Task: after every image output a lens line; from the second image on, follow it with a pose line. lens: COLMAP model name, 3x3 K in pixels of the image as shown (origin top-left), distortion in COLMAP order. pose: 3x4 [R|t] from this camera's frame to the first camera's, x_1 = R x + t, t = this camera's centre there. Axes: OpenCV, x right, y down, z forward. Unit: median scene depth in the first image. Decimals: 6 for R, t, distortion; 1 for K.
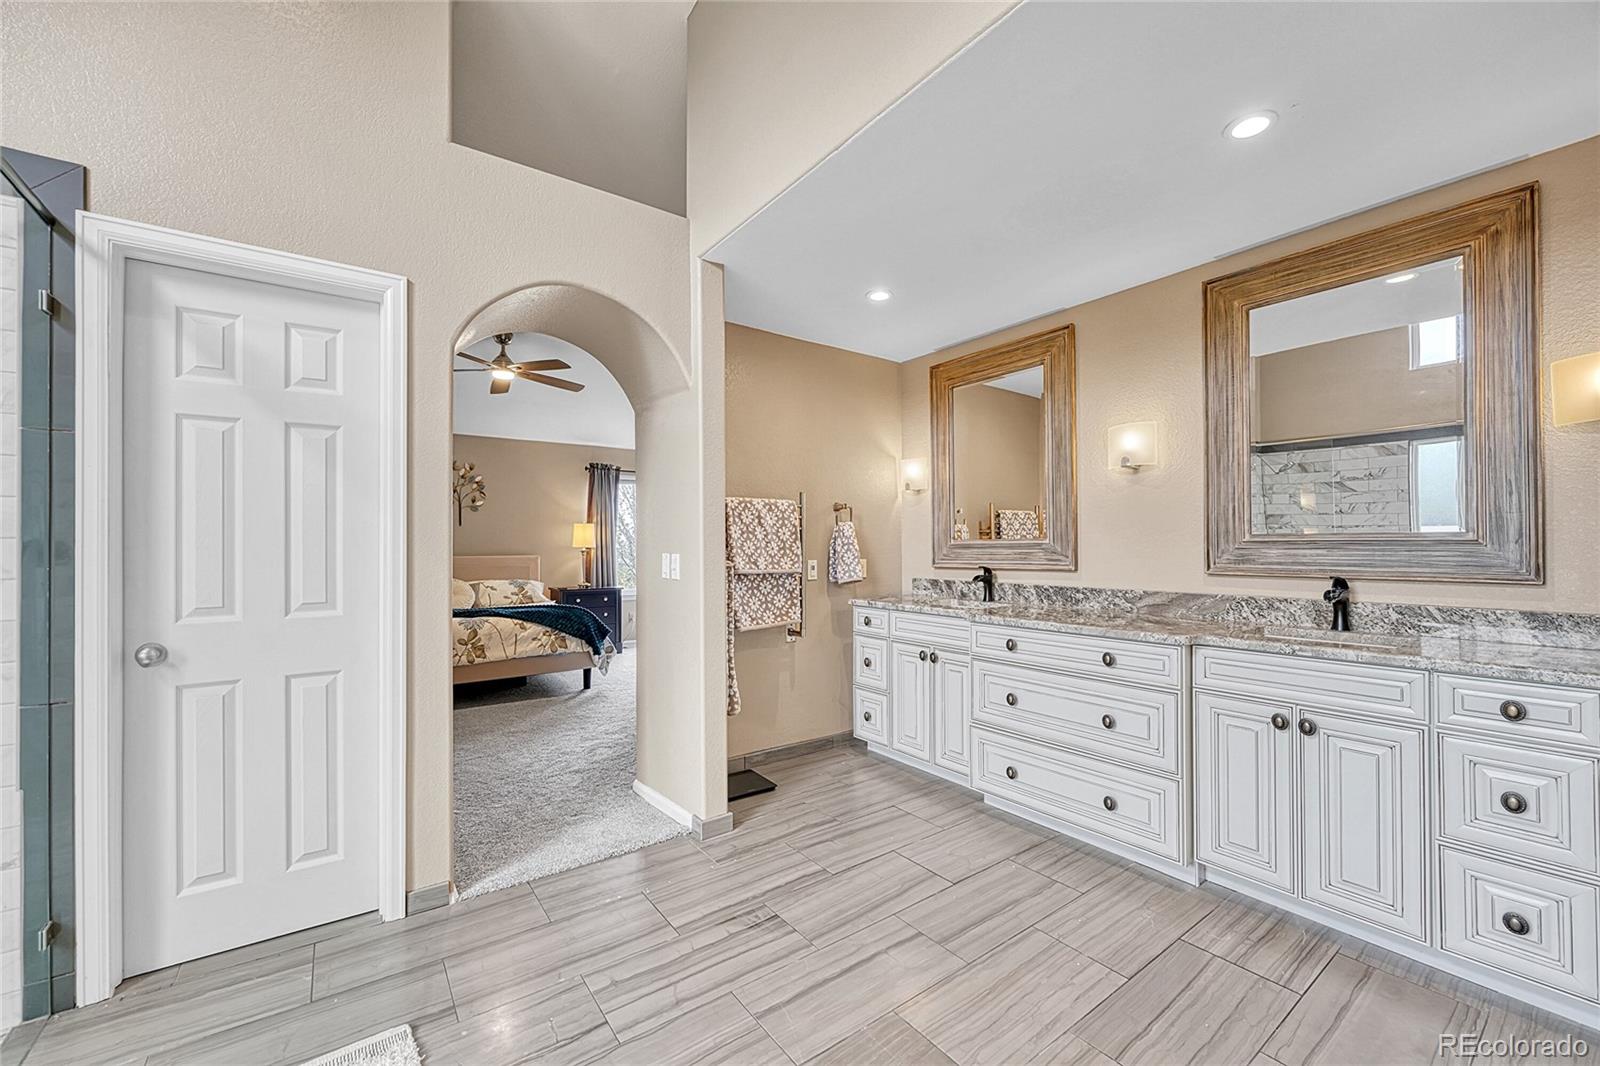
lens RADIAL K [[632.5, 0, 795.0], [0, 632.5, 544.1], [0, 0, 1]] dist [-0.006220, 0.000768]
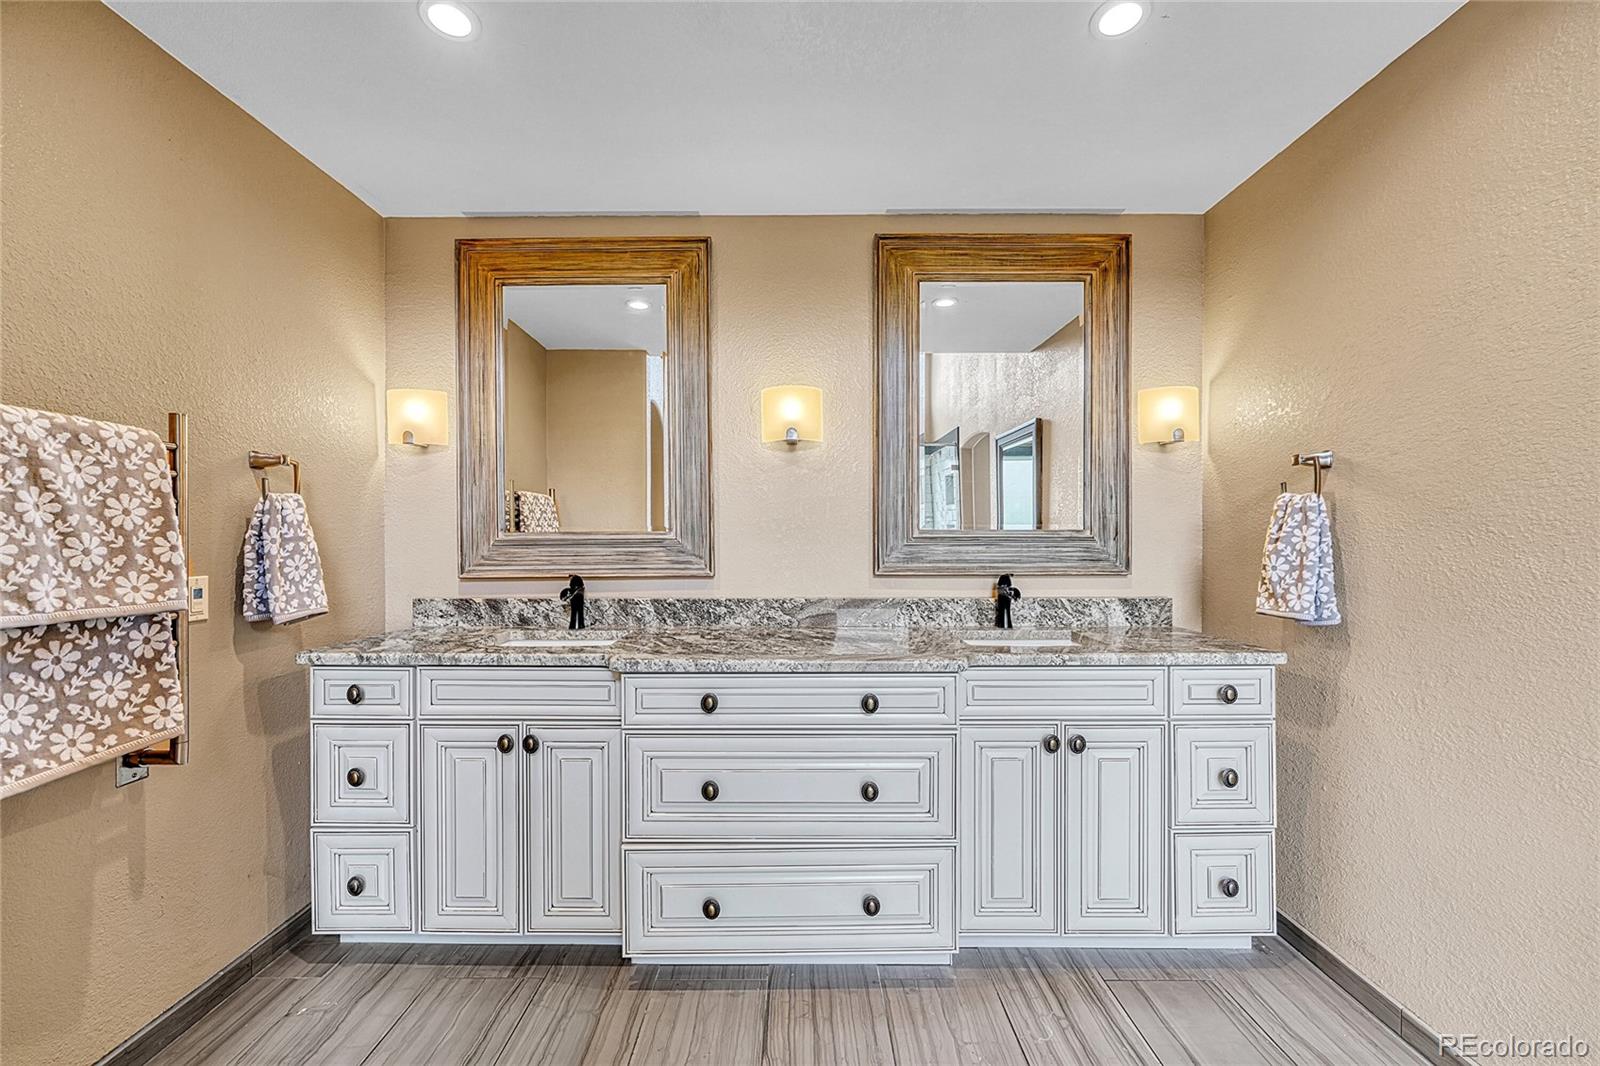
lens RADIAL K [[632.5, 0, 792.6], [0, 632.5, 541.3], [0, 0, 1]] dist [-0.006220, 0.000768]
pose [[0.588767, -0.000995, 0.808302, -0.089090], [-0.002194, 0.999994, 0.002829, -0.000758], [-0.808300, -0.003439, 0.588761, 0.459168]]
